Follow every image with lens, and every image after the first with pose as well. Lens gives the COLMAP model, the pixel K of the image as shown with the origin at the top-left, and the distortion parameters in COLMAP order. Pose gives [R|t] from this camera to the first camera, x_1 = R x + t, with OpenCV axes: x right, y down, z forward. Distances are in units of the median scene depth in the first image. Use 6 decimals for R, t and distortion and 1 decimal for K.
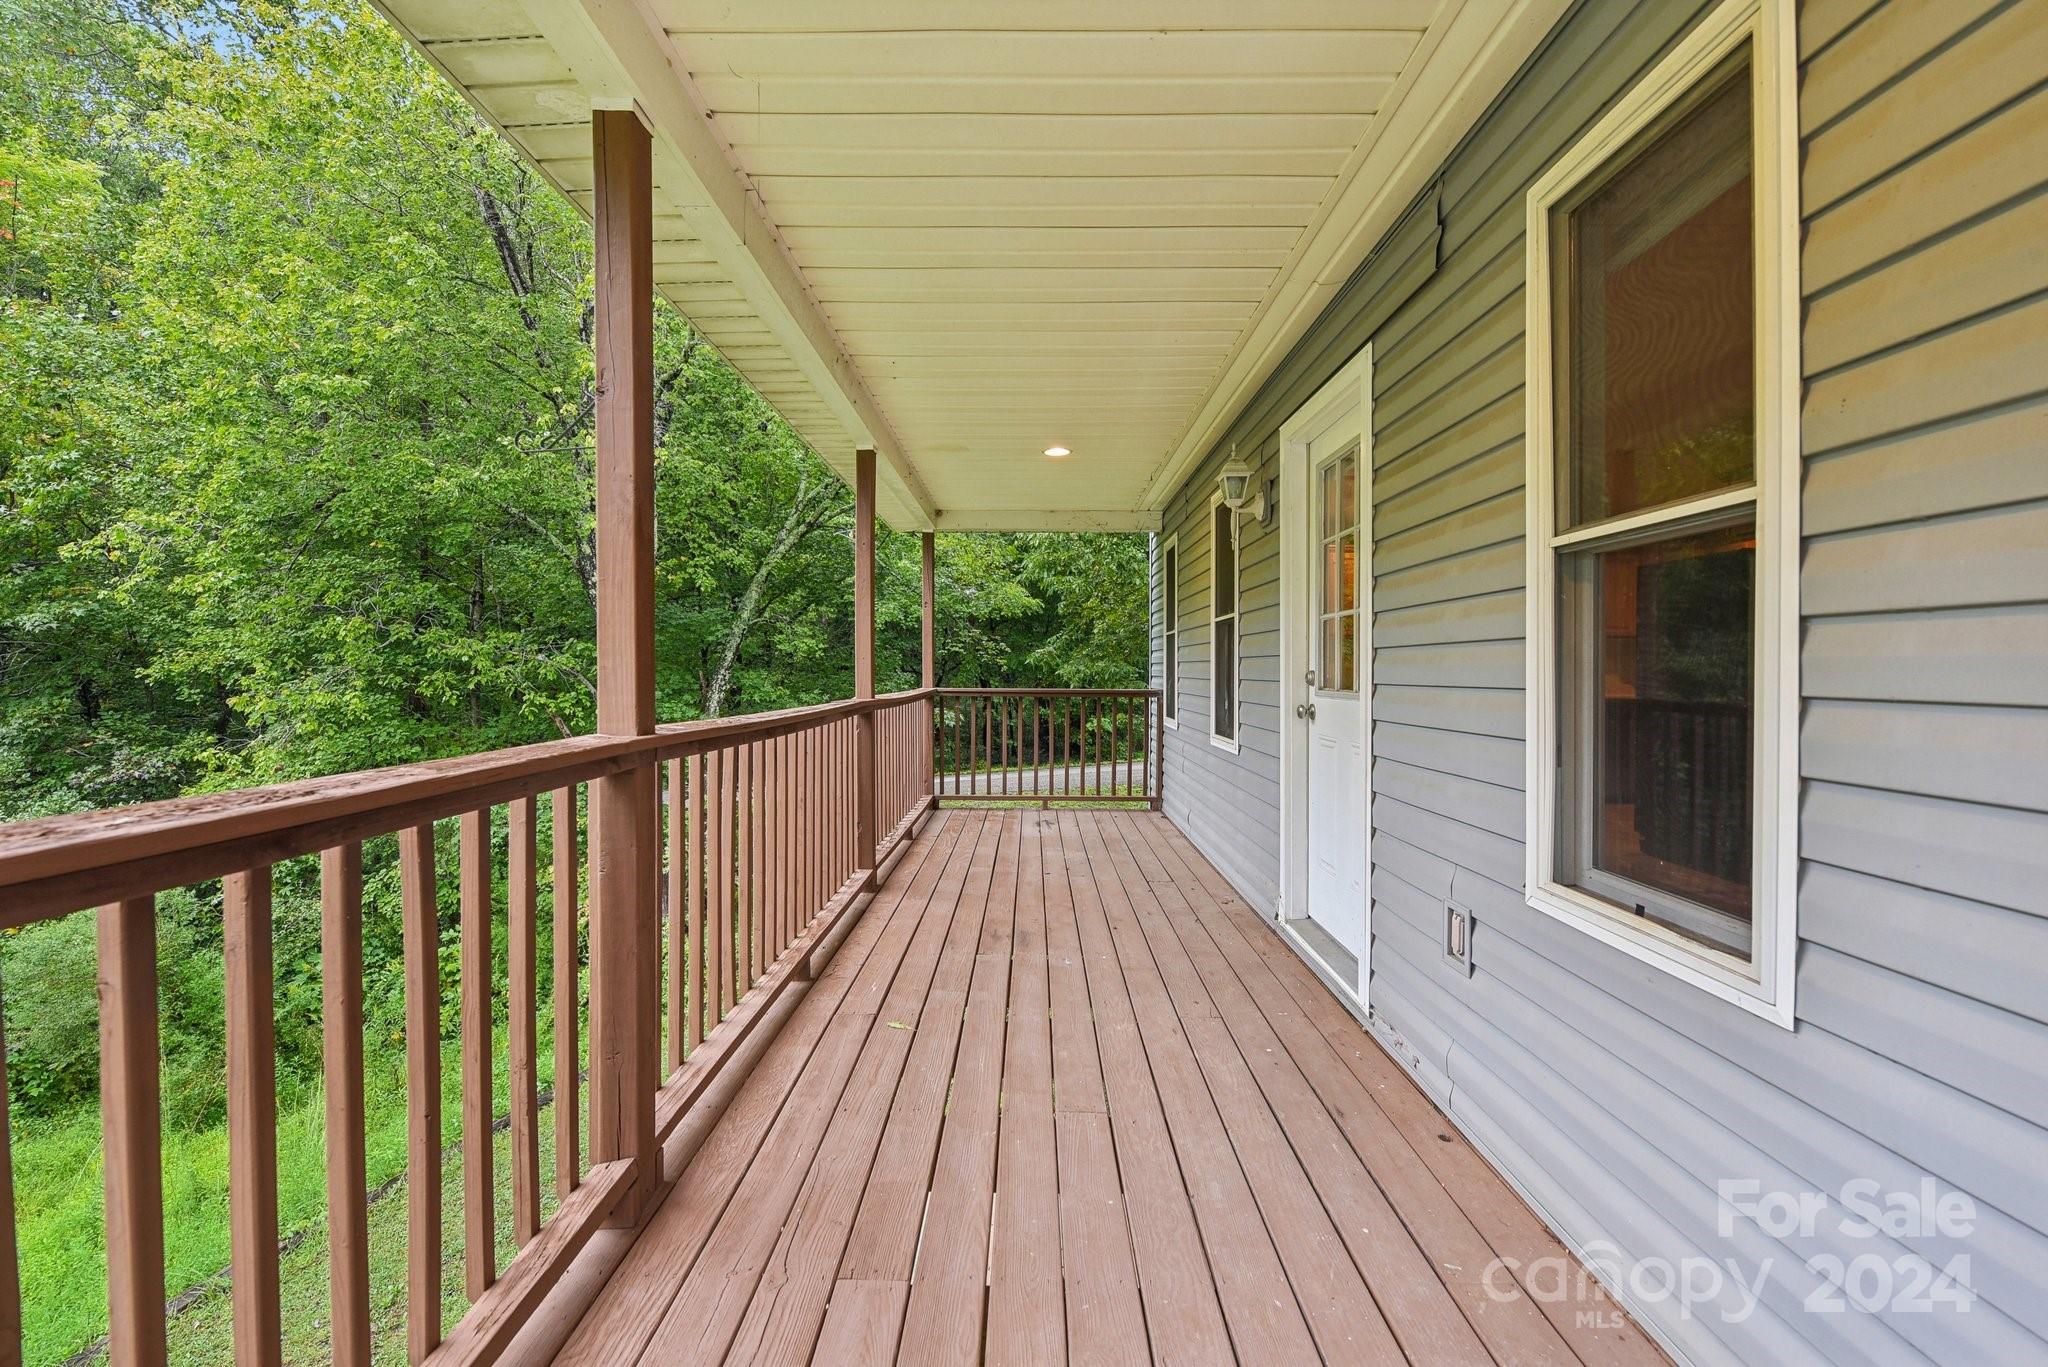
lens RADIAL K [[848.0, 0, 1024.6], [0, 848.0, 689.3], [0, 0, 1]] dist [-0.009386, -0.000566]
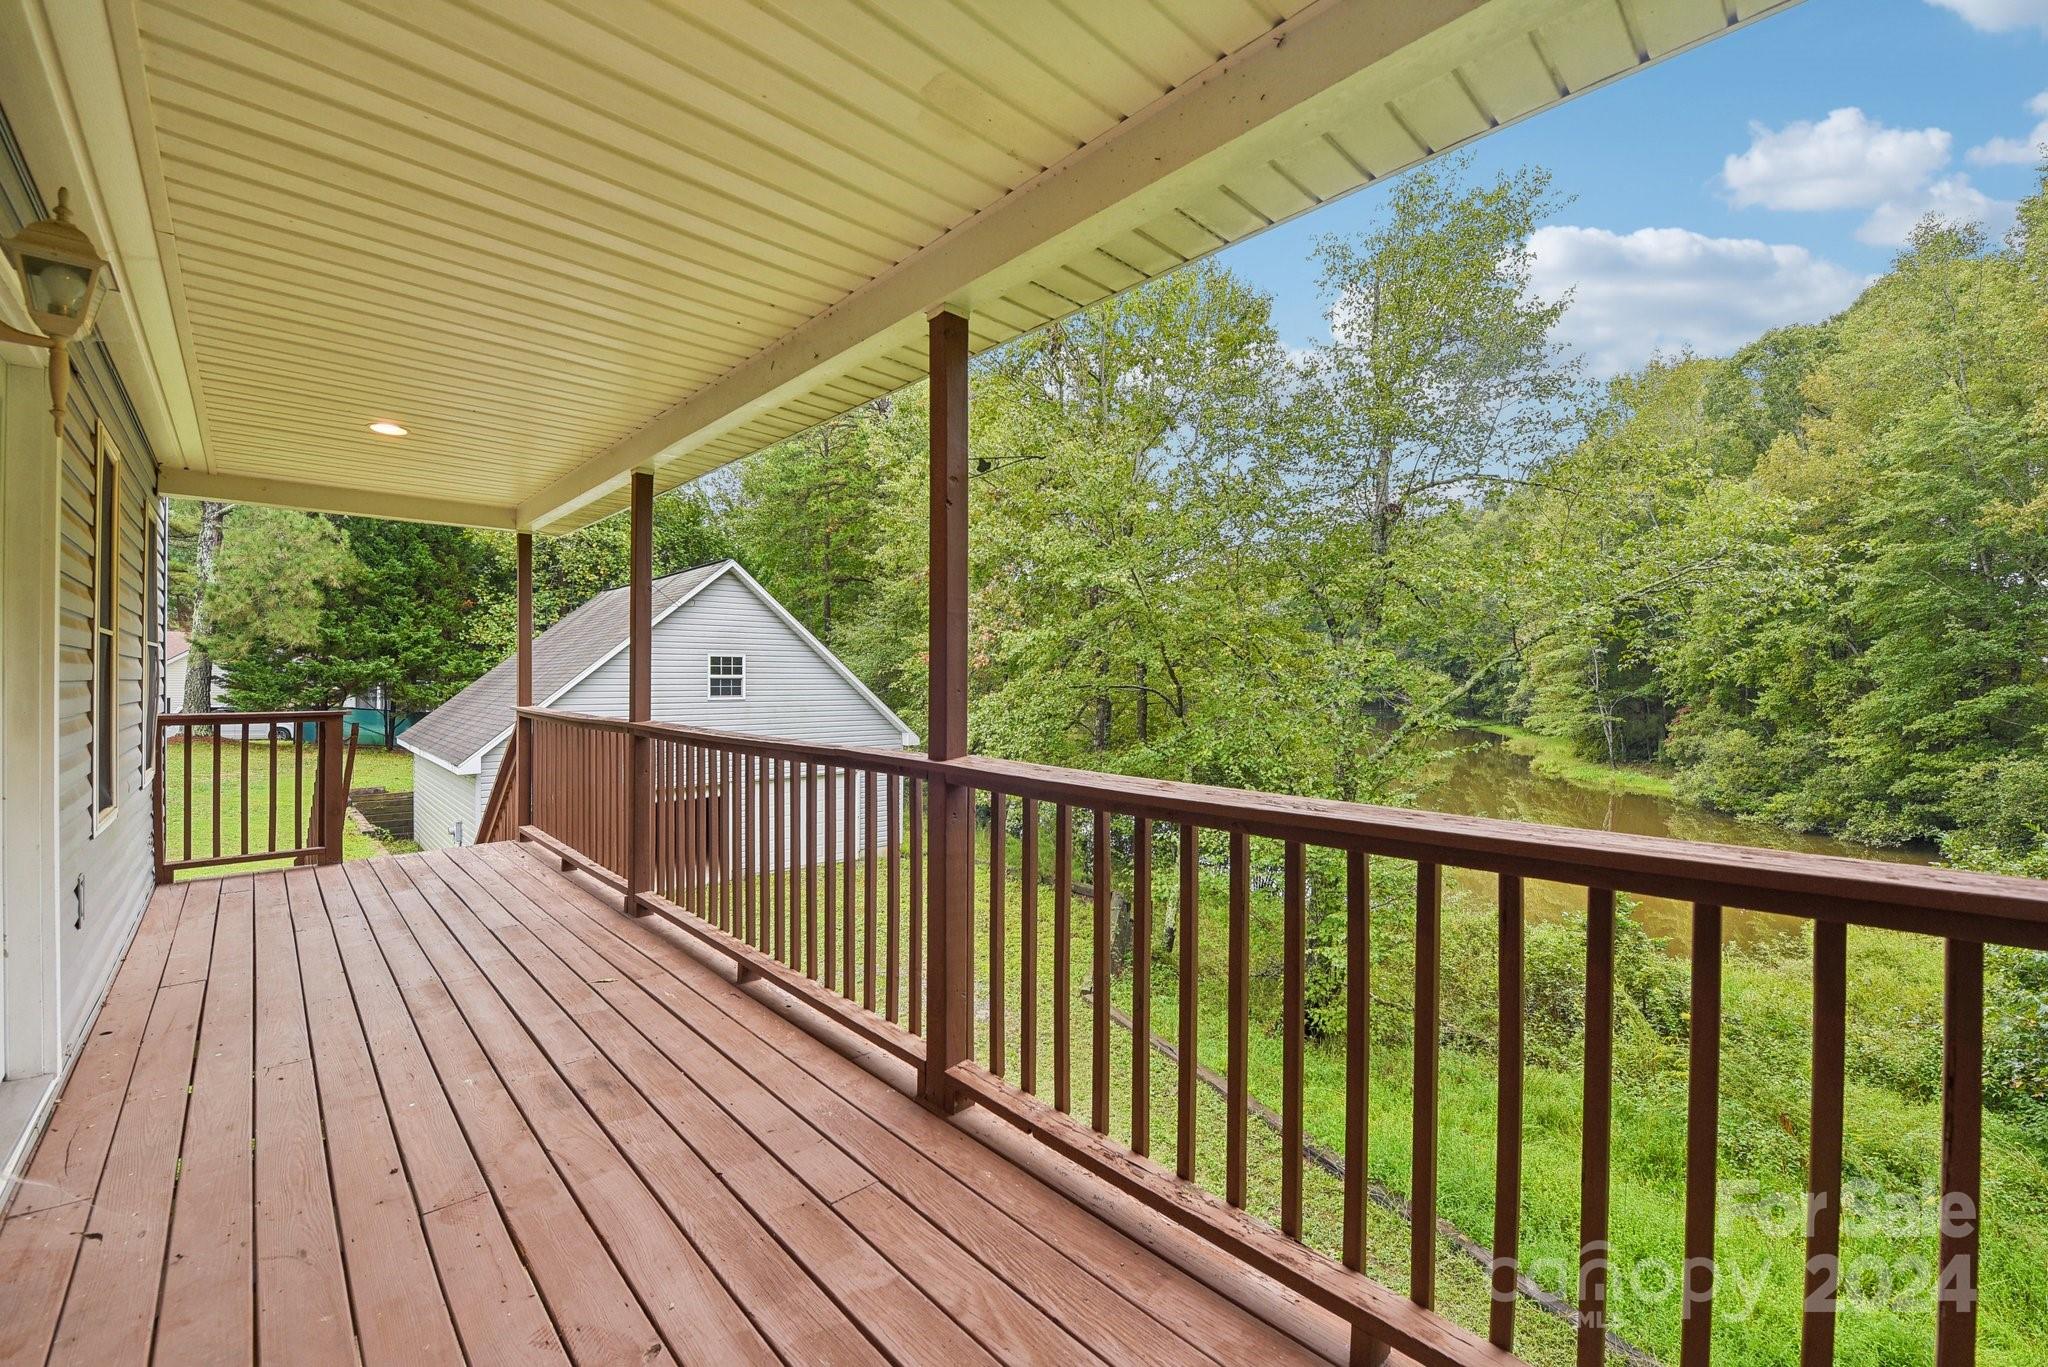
lens RADIAL K [[816.2, 0, 1023.2], [0, 816.2, 687.4], [0, 0, 1]] dist [-0.008459, -0.000586]
pose [[-0.719682, 0.005820, -0.694279, 0.221327], [-0.004283, 0.999909, 0.012822, -0.055104], [0.694291, 0.012202, -0.719591, 2.100276]]
